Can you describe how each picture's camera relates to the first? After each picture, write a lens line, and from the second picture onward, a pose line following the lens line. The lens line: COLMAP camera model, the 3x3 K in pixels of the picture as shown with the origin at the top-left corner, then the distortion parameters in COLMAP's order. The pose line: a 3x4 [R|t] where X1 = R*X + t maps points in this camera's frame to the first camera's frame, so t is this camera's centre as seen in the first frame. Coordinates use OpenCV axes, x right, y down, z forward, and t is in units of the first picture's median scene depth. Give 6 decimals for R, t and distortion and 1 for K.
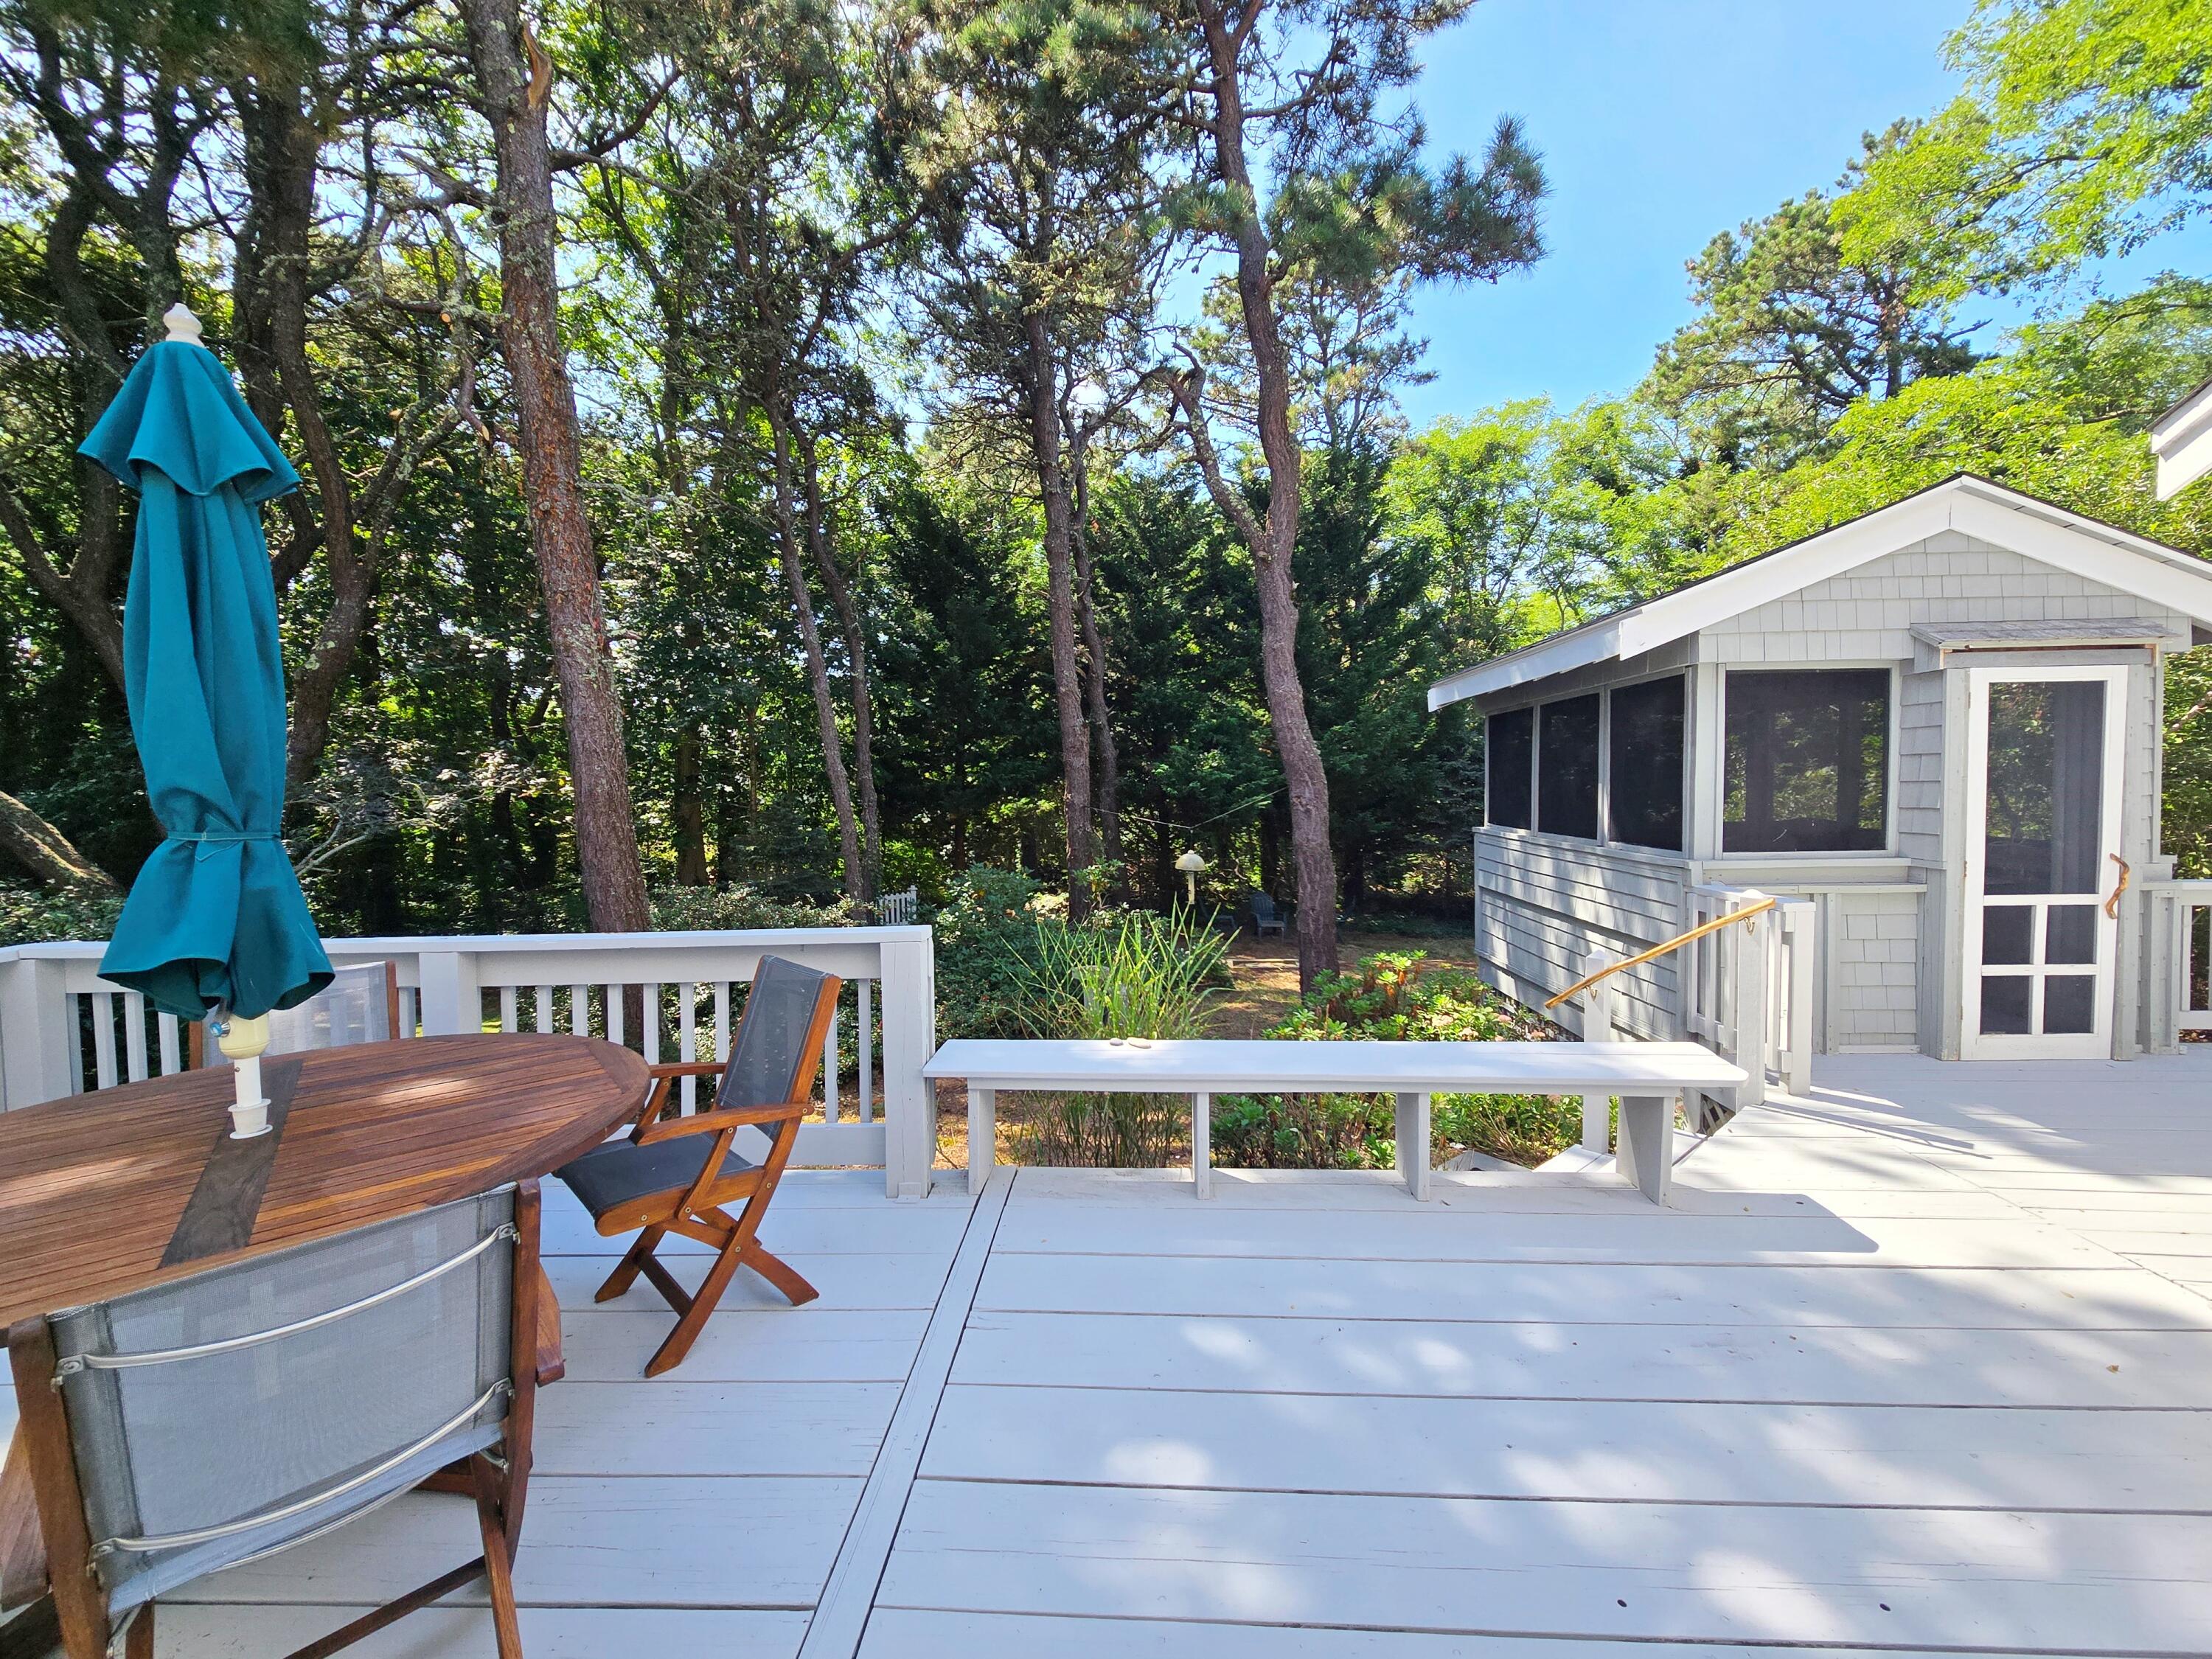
lens RADIAL K [[915.9, 0, 1114.6], [0, 915.9, 819.1], [0, 0, 1]] dist [0.002338, -0.000776]
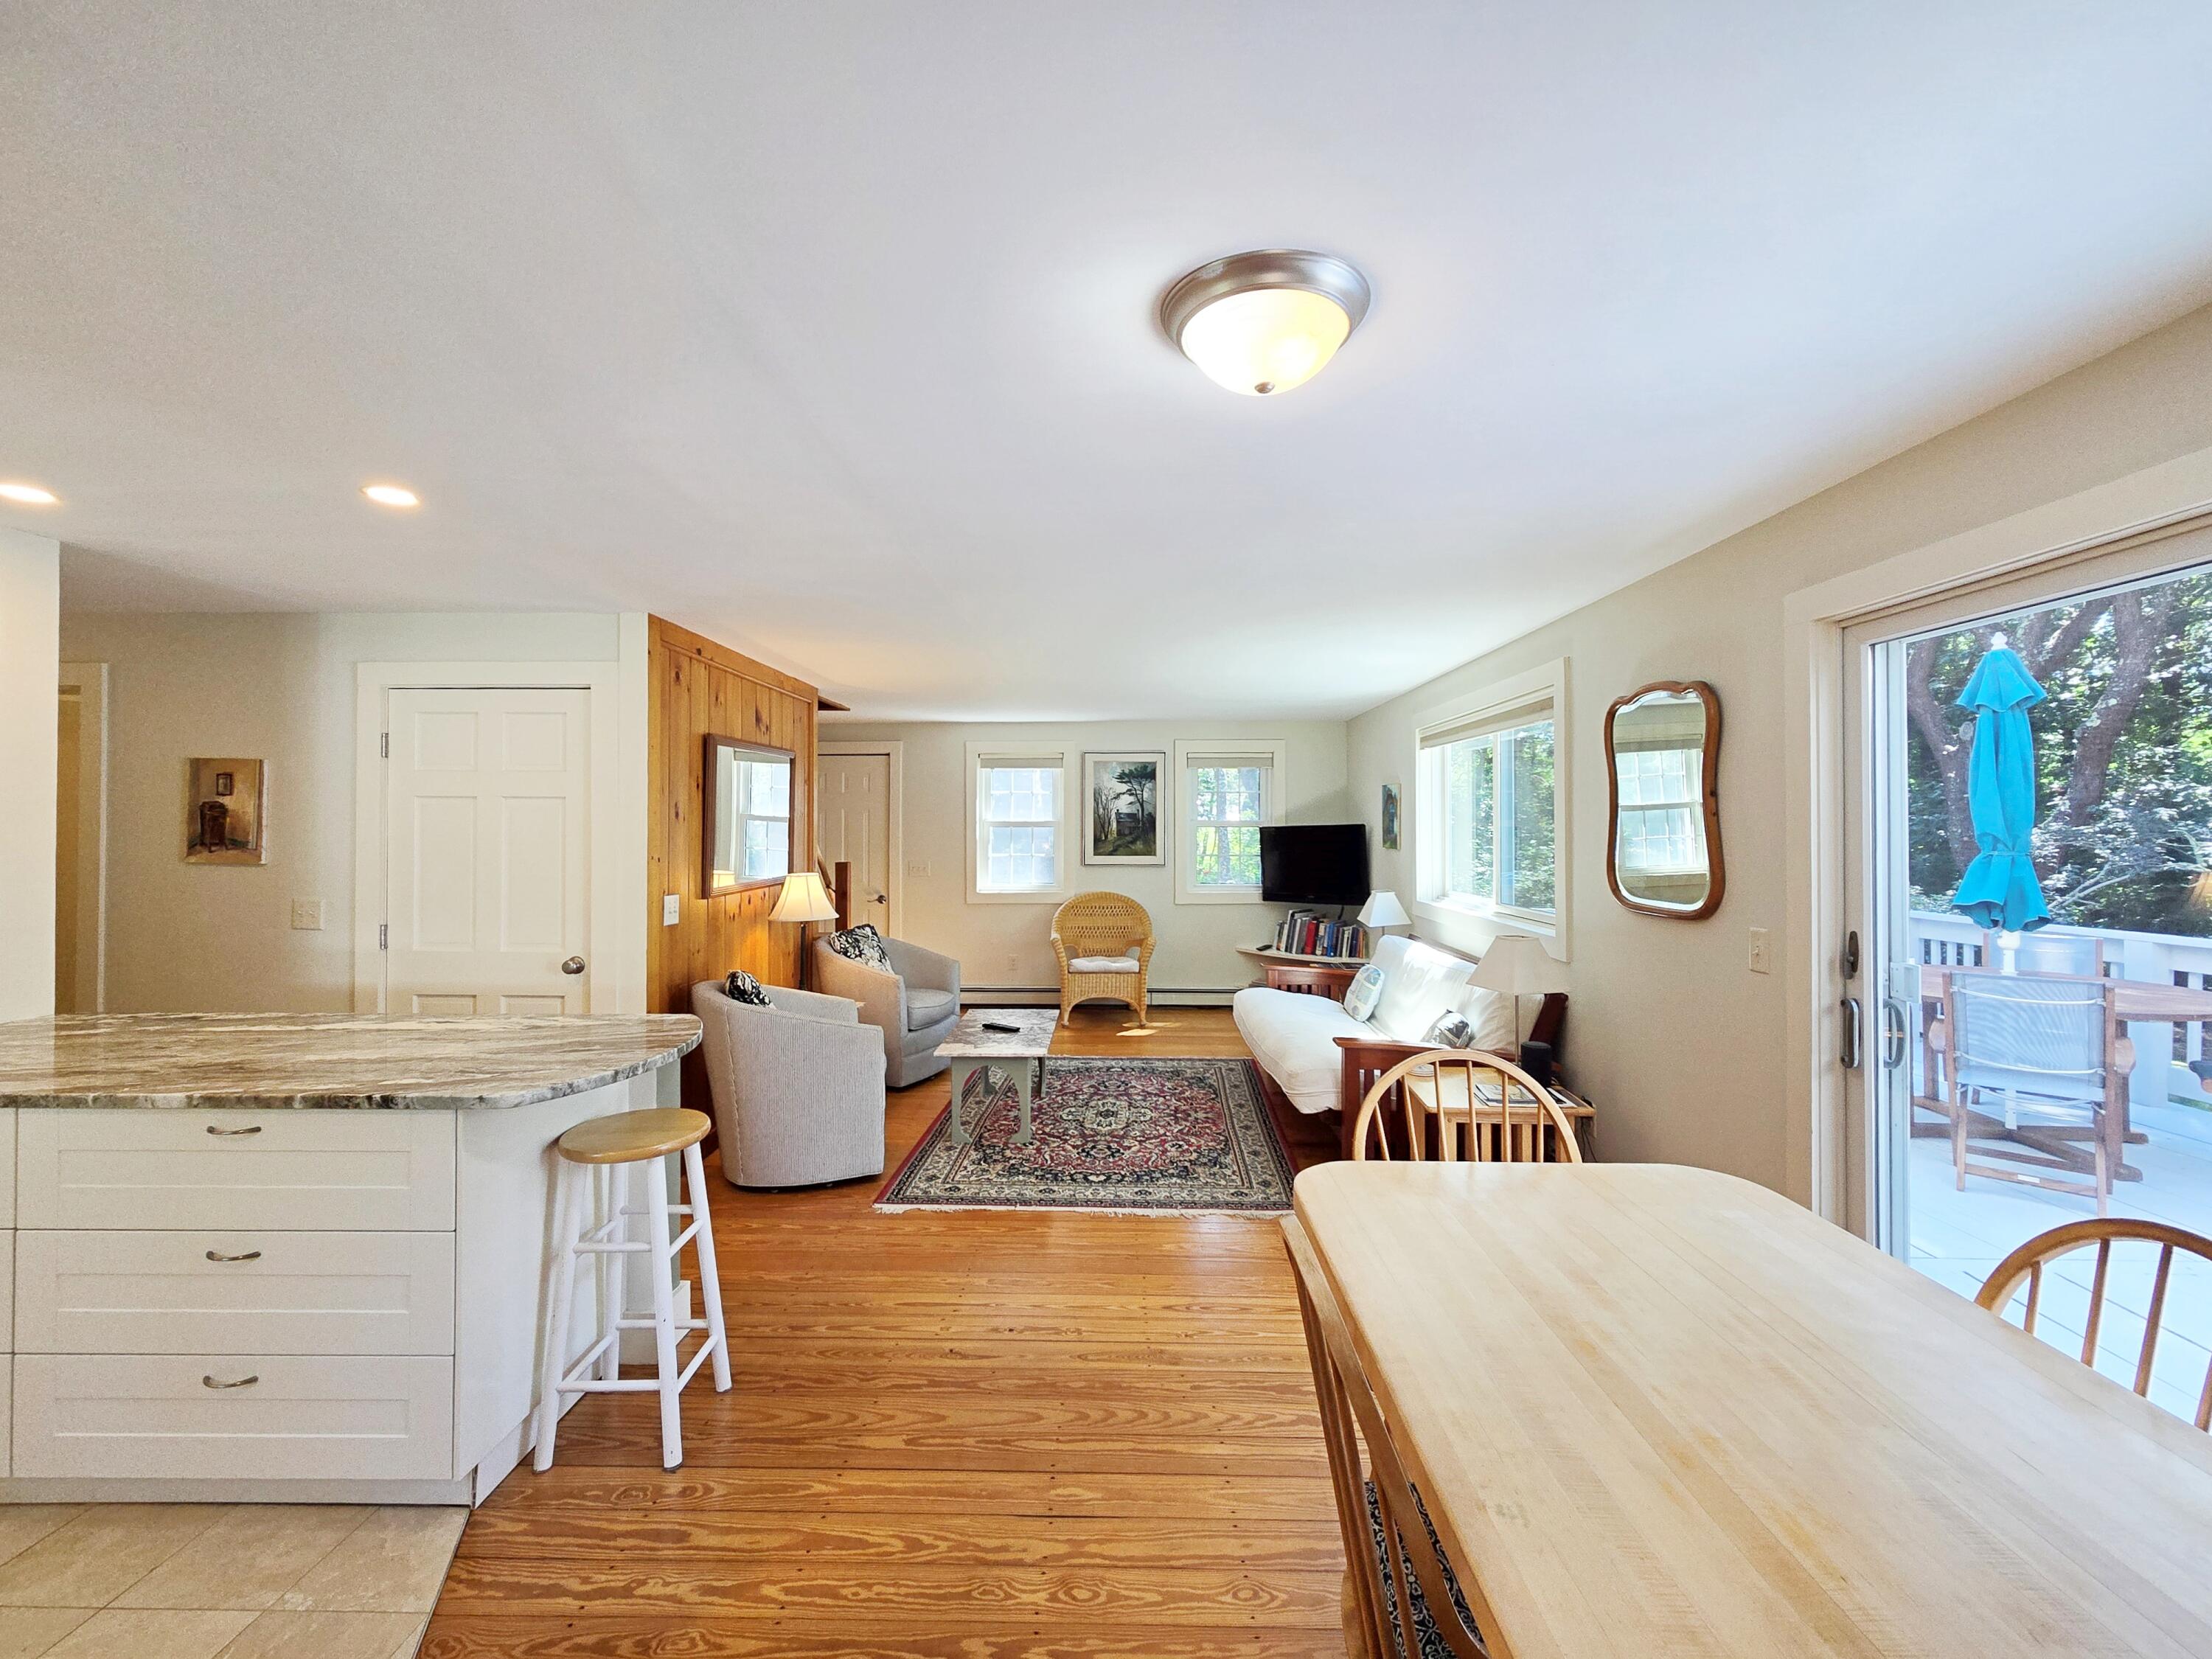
lens RADIAL K [[915.9, 0, 1105.3], [0, 915.9, 819.1], [0, 0, 1]] dist [0.002338, -0.000776]
pose [[0.021386, 0.002868, -0.999767, 0.519979], [-0.047941, 0.998848, 0.001840, 0.014476], [0.998621, 0.047891, 0.021499, -0.529211]]
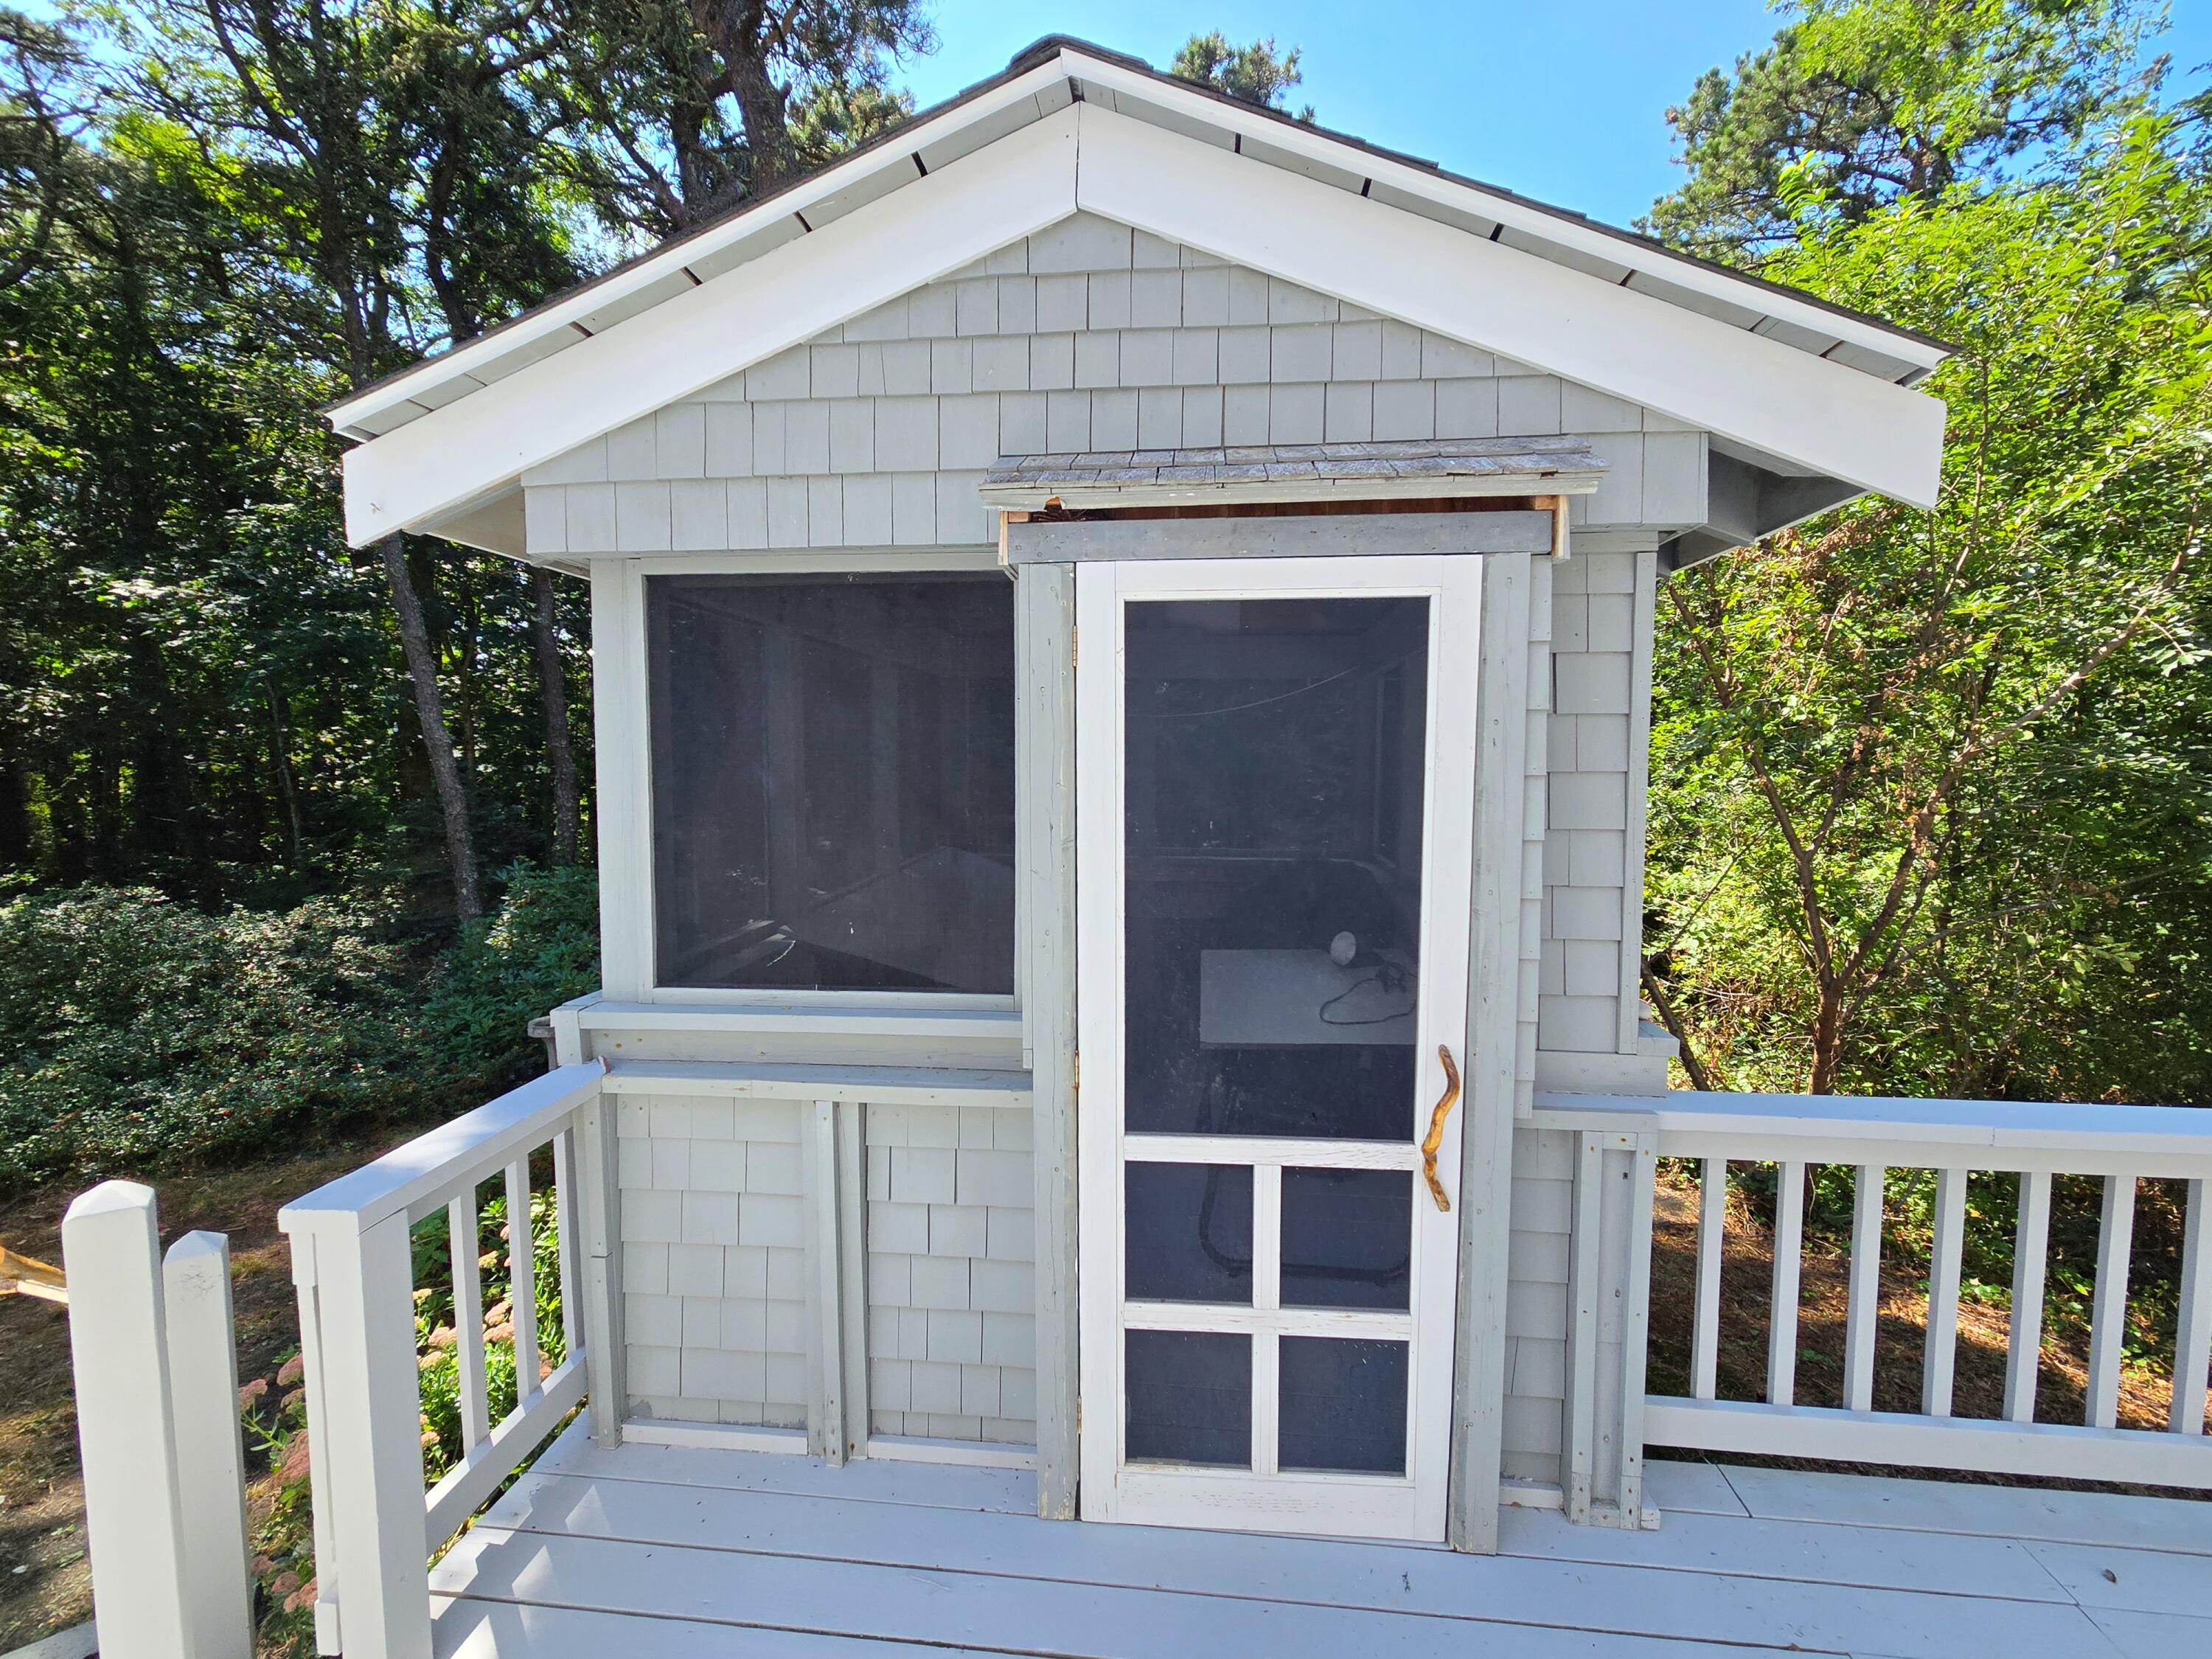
lens RADIAL K [[915.9, 0, 1136.0], [0, 915.9, 800.0], [0, 0, 1]] dist [0.002338, -0.000776]
pose [[0.998426, 0.016138, -0.053709, 0.934959], [-0.013838, 0.998983, 0.042918, -0.078484], [0.054347, -0.042108, 0.997634, 0.583113]]
